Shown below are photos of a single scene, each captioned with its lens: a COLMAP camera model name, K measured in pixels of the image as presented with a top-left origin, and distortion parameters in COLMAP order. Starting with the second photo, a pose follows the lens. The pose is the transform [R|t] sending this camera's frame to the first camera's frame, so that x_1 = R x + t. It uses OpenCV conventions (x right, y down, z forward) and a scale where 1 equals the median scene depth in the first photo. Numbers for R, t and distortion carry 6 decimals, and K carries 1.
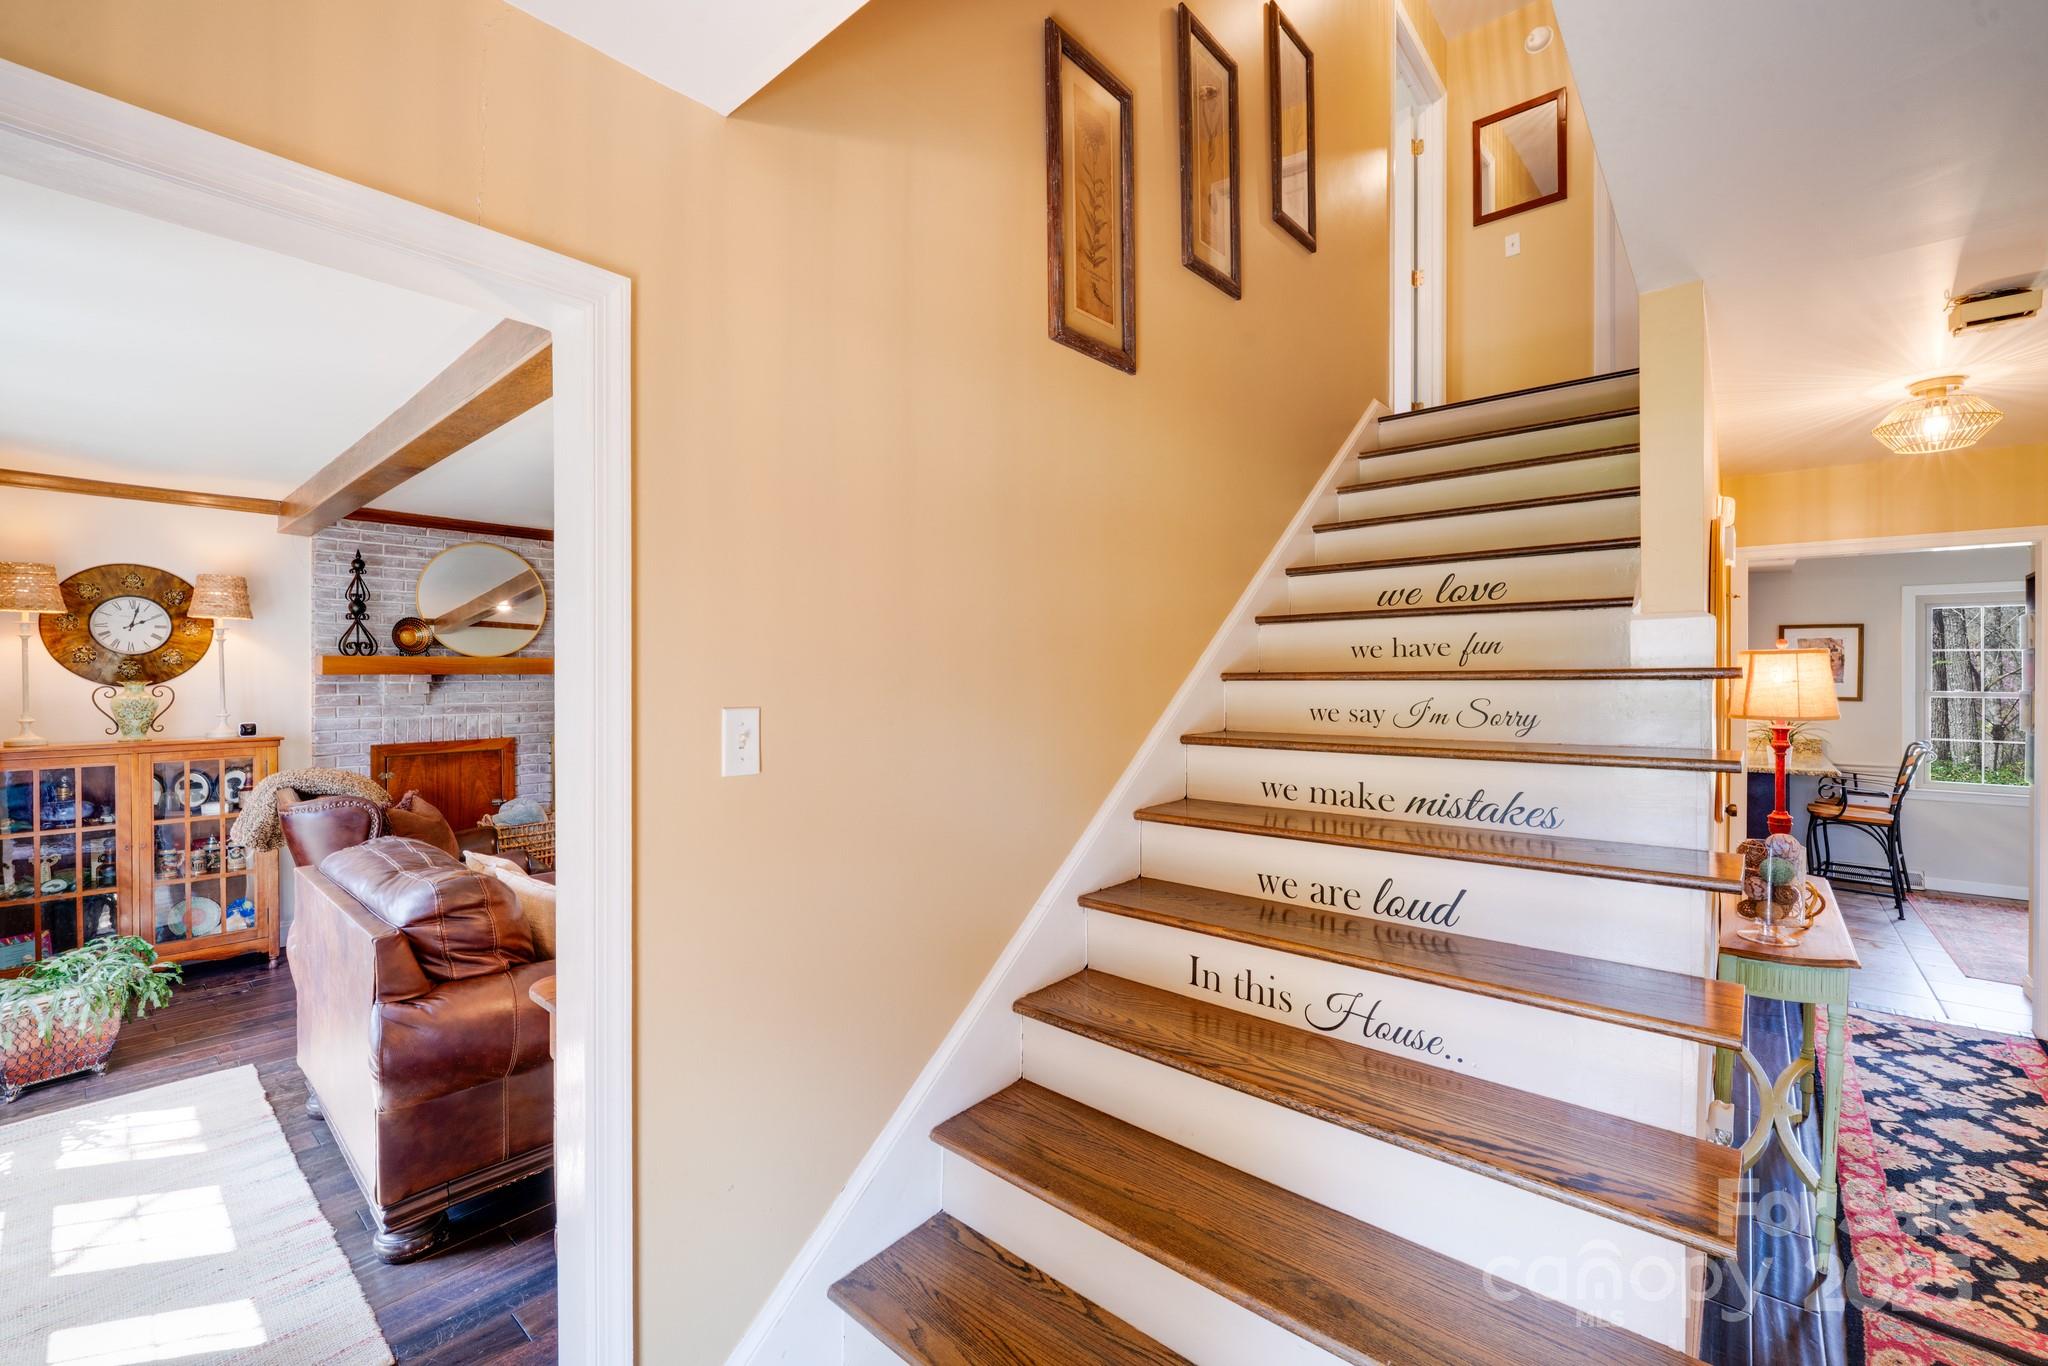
lens RADIAL K [[855.2, 0, 1030.6], [0, 855.2, 680.6], [0, 0, 1]] dist [-0.000294, -0.005228]
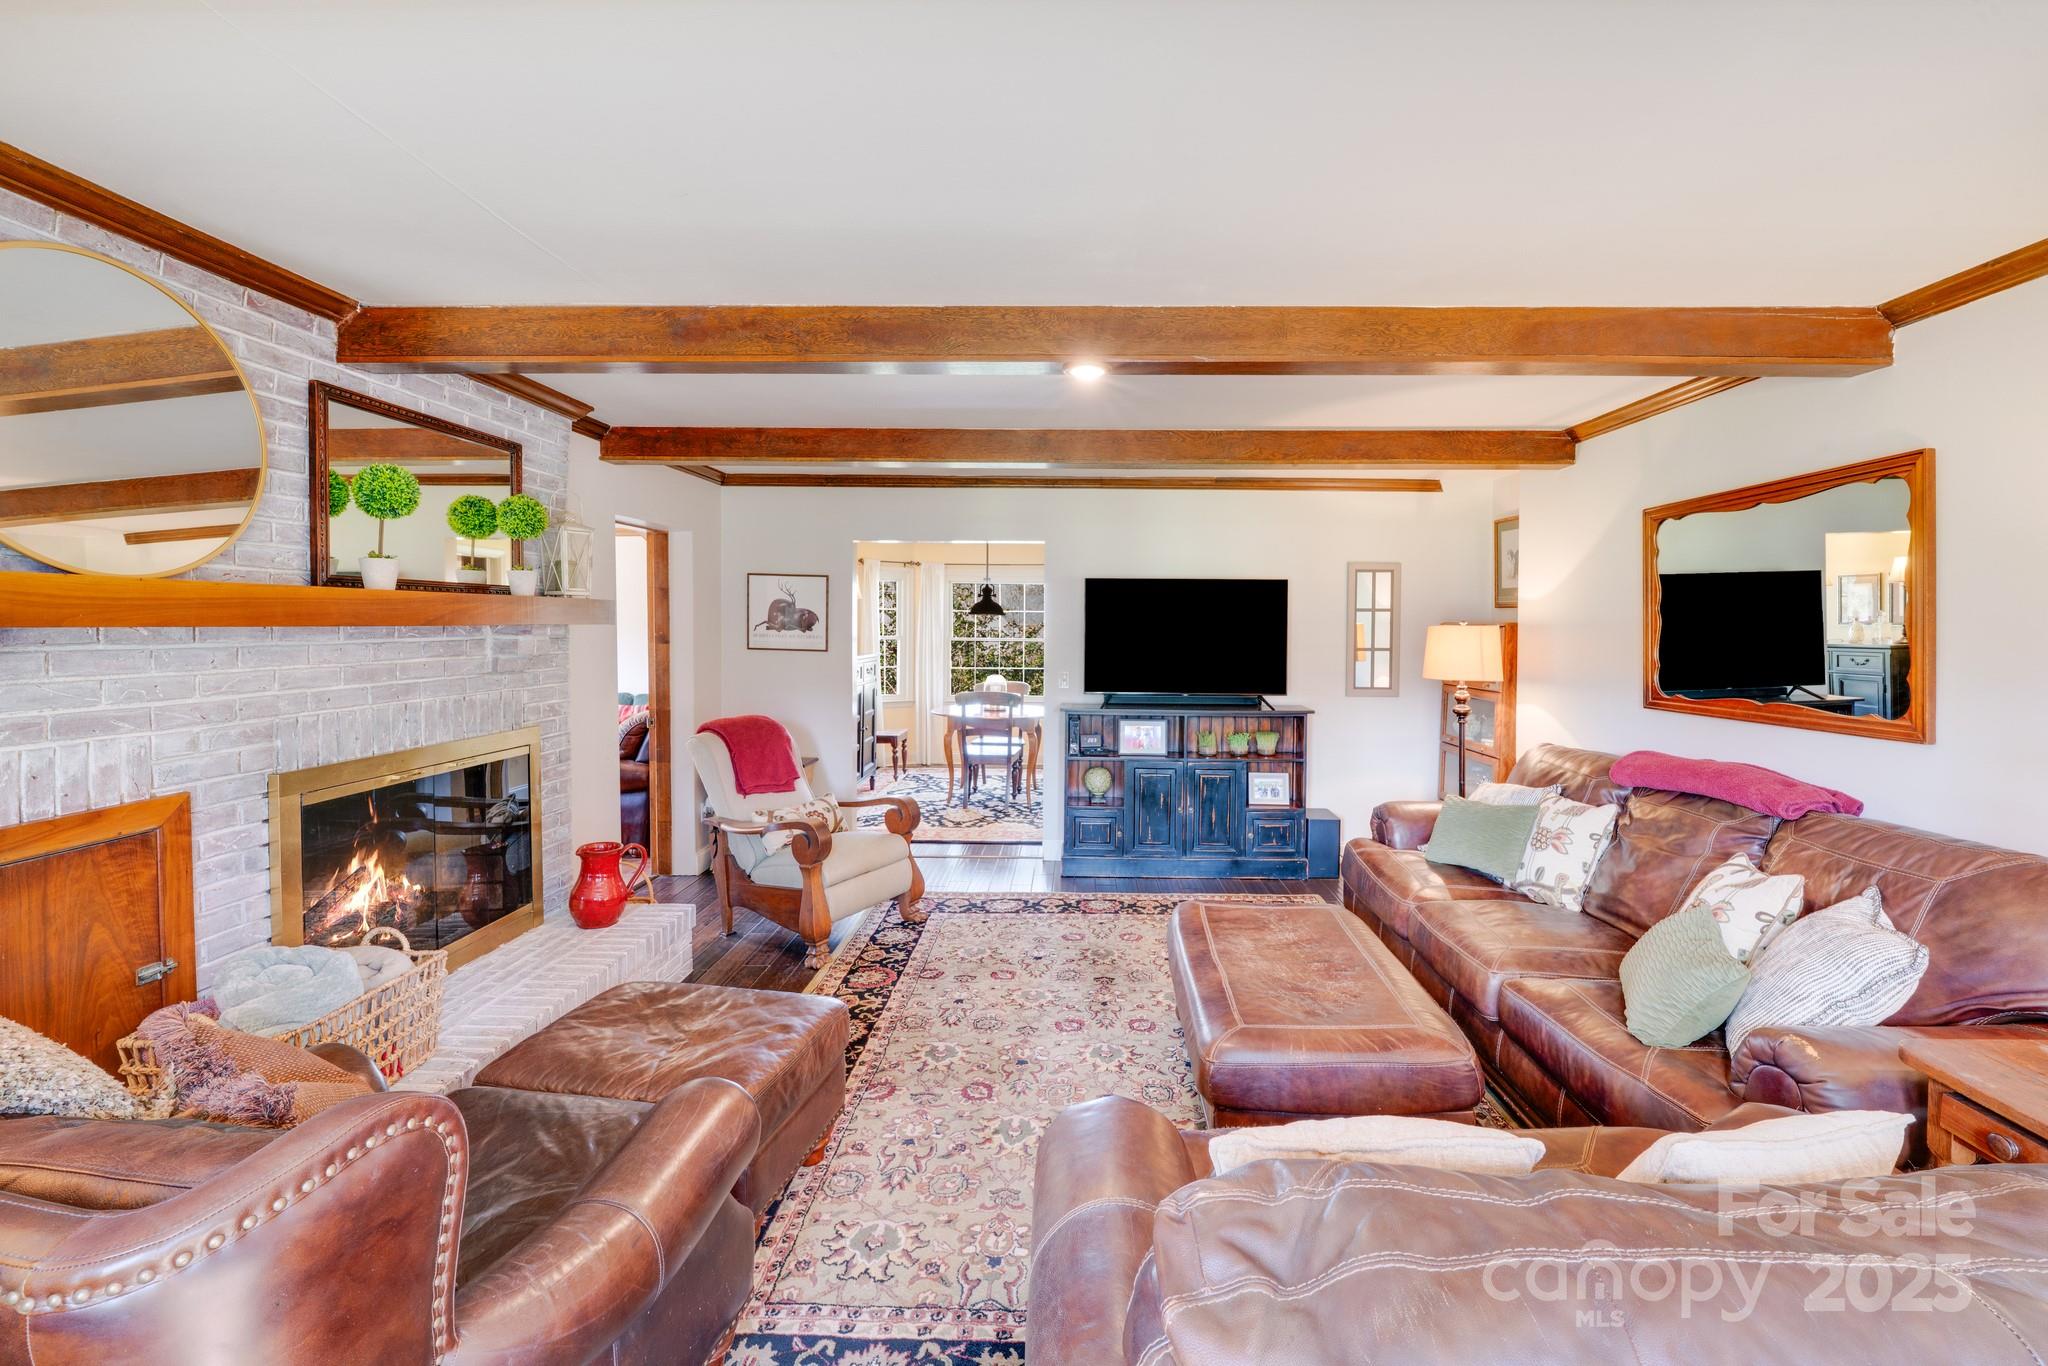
lens RADIAL K [[855.2, 0, 1065.0], [0, 855.2, 641.6], [0, 0, 1]] dist [-0.000294, -0.005228]
pose [[0.756780, -0.010267, 0.653589, -0.653533], [0.001521, 0.999902, 0.013945, -0.006063], [-0.653667, -0.009559, 0.756722, 0.544197]]
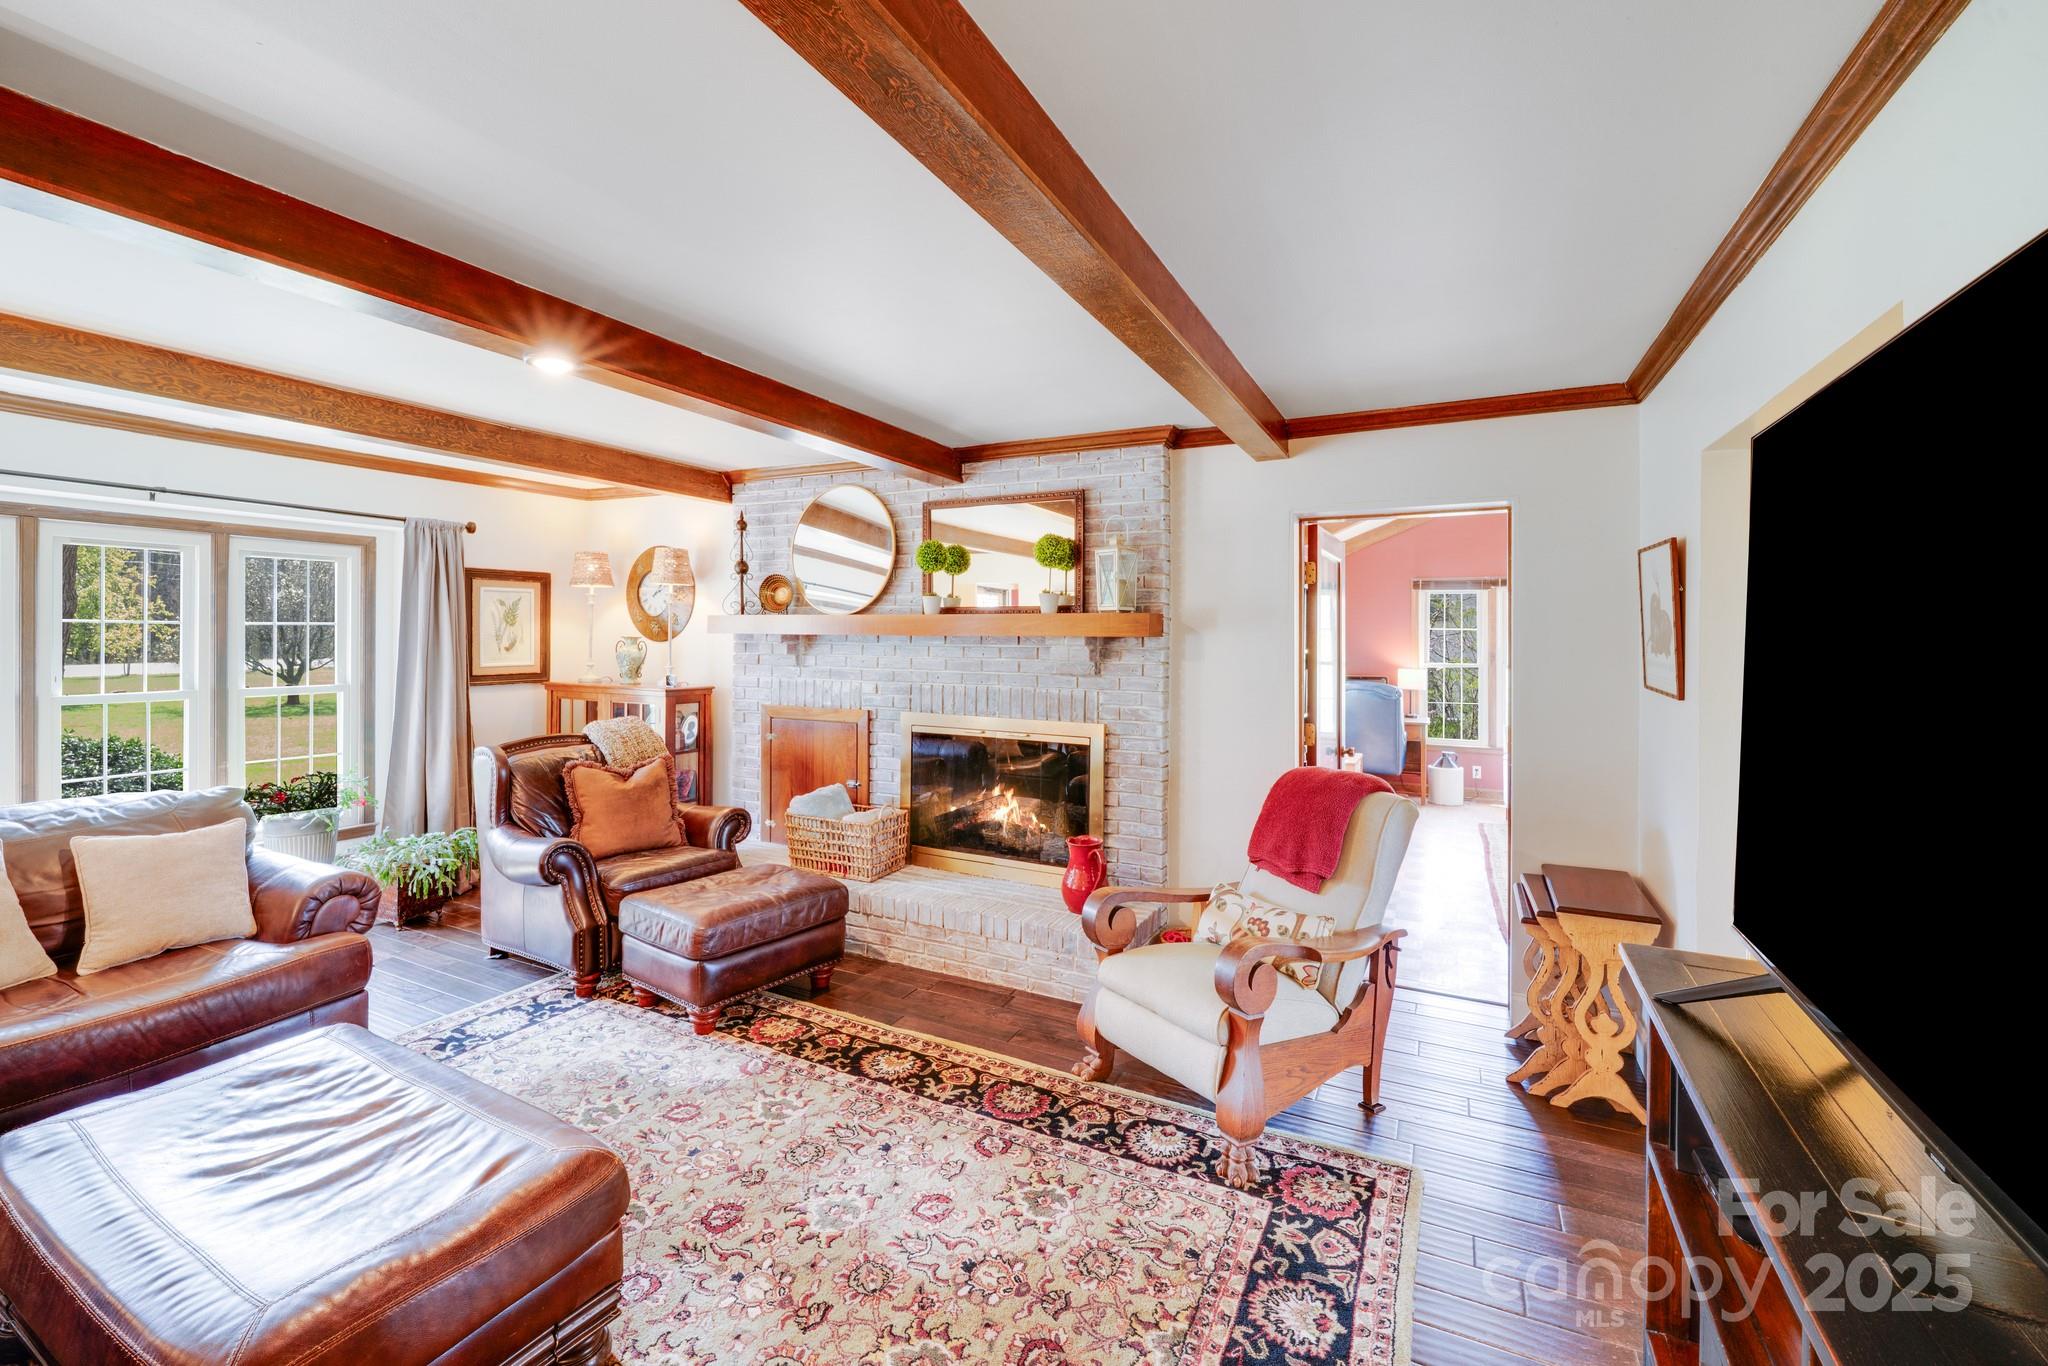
lens RADIAL K [[855.2, 0, 1007.6], [0, 855.2, 658.8], [0, 0, 1]] dist [-0.000294, -0.005228]
pose [[0.255594, 0.031171, -0.966282, 0.285288], [-0.023341, 0.999388, 0.026065, -0.011581], [0.966502, 0.015892, 0.256165, 1.086468]]
